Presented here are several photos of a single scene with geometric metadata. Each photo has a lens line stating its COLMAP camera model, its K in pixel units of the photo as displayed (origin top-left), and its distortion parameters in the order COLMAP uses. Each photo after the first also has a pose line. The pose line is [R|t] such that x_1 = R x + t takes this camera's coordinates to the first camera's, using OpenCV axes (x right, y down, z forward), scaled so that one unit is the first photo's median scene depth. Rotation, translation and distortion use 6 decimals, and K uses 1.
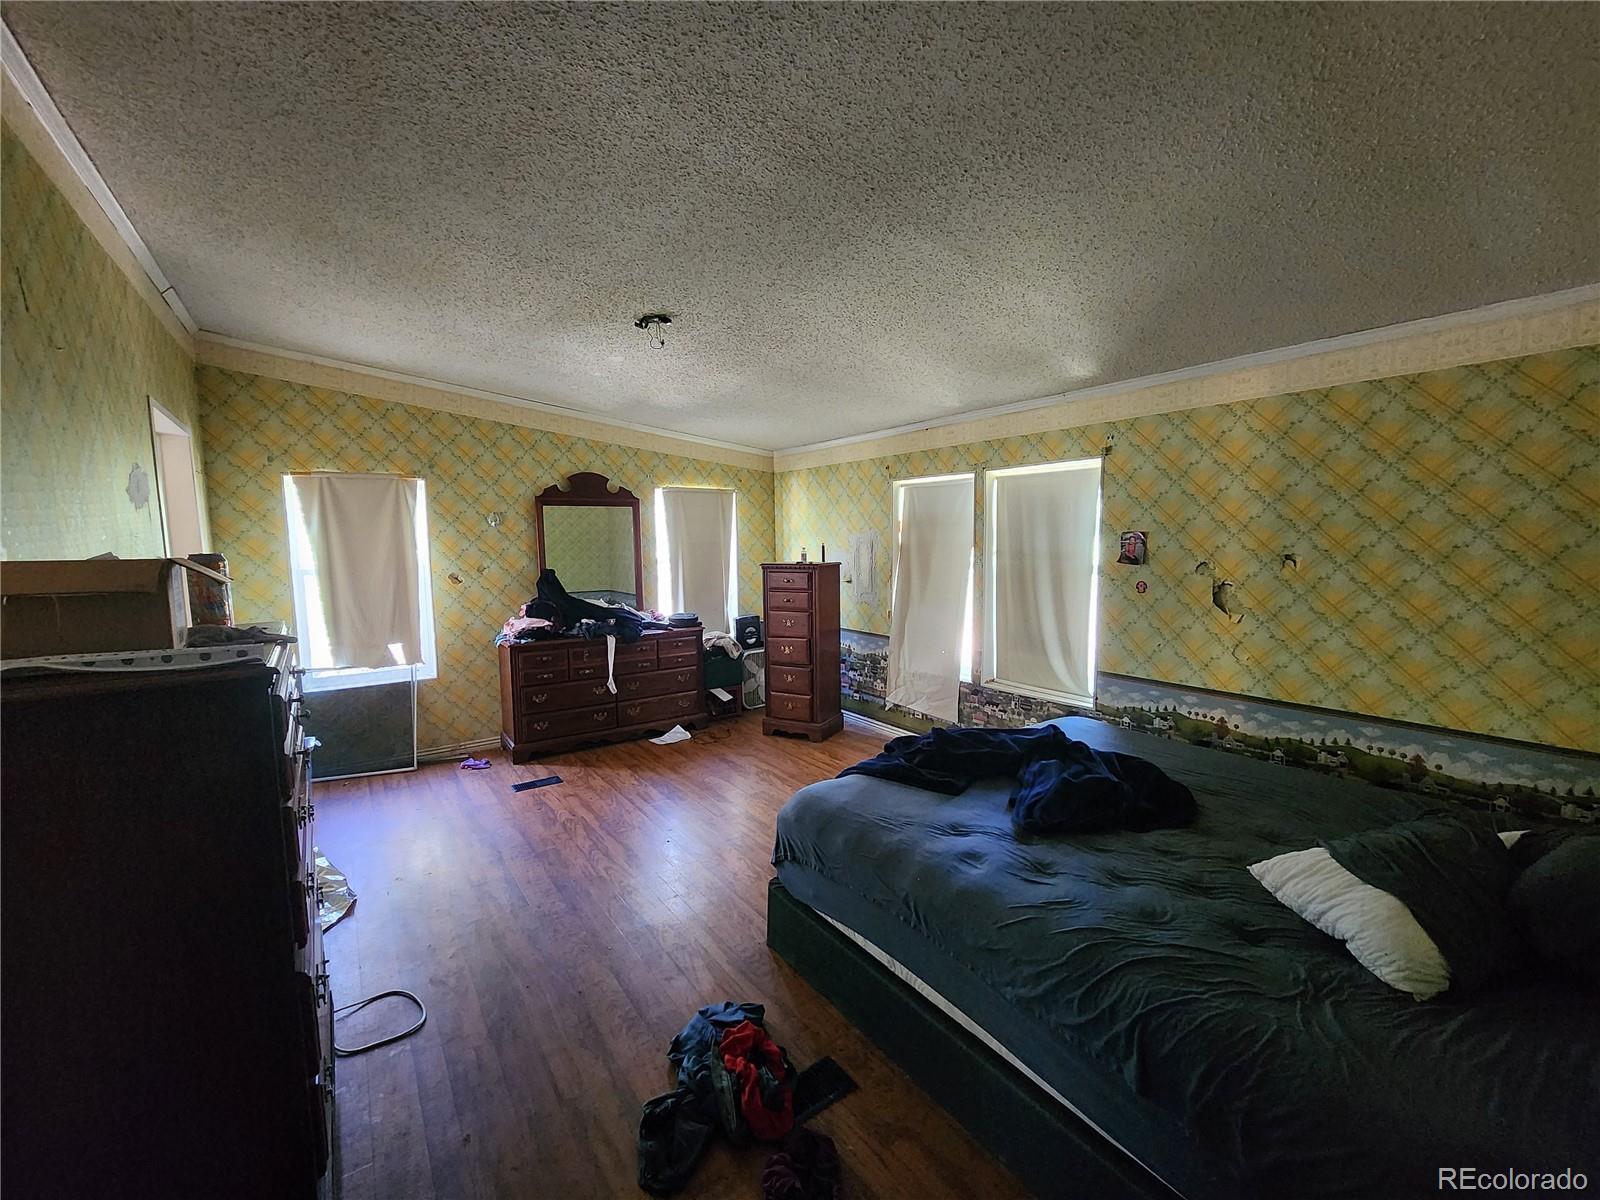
lens RADIAL K [[653.2, 0, 800.0], [0, 653.2, 601.6], [0, 0, 1]] dist [-0.000206, 0.000067]
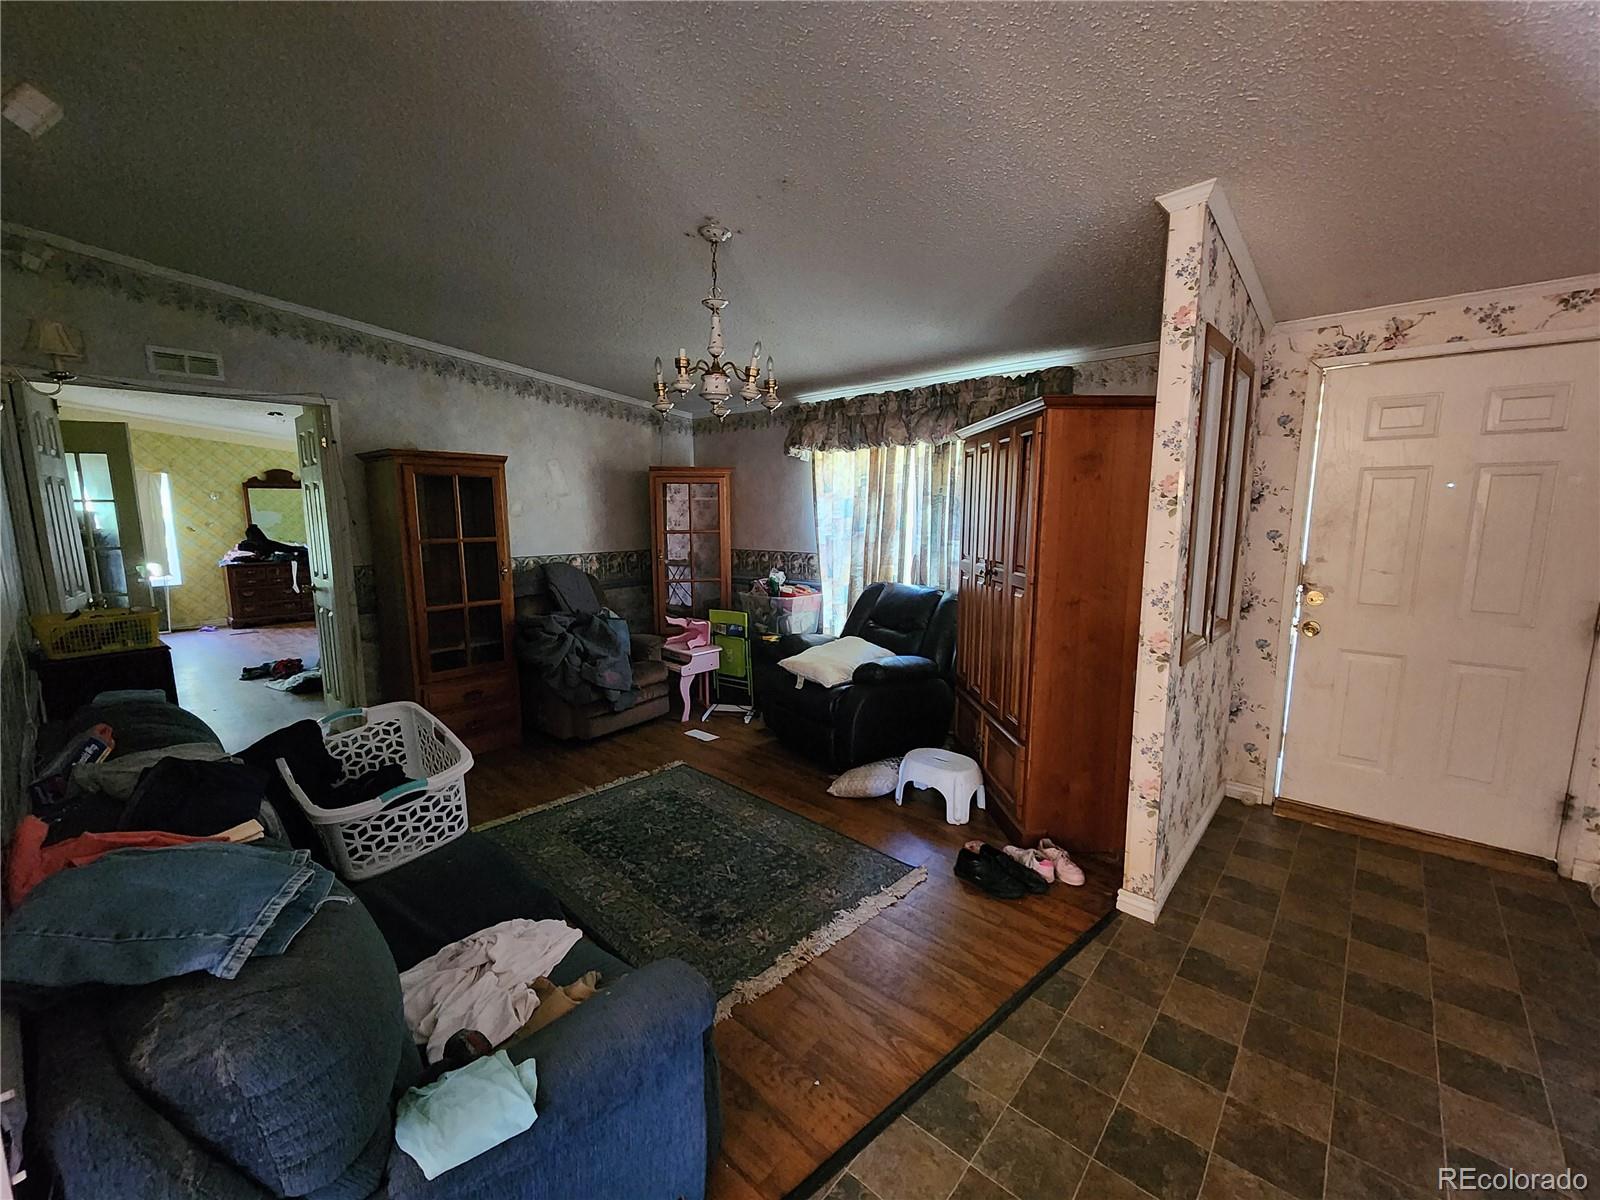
lens RADIAL K [[653.2, 0, 799.9], [0, 653.2, 604.6], [0, 0, 1]] dist [-0.000206, 0.000067]
pose [[0.976422, -0.025744, 0.214330, 0.705765], [0.017118, 0.998971, 0.042004, 0.124102], [-0.215190, -0.037345, 0.975858, -1.101420]]
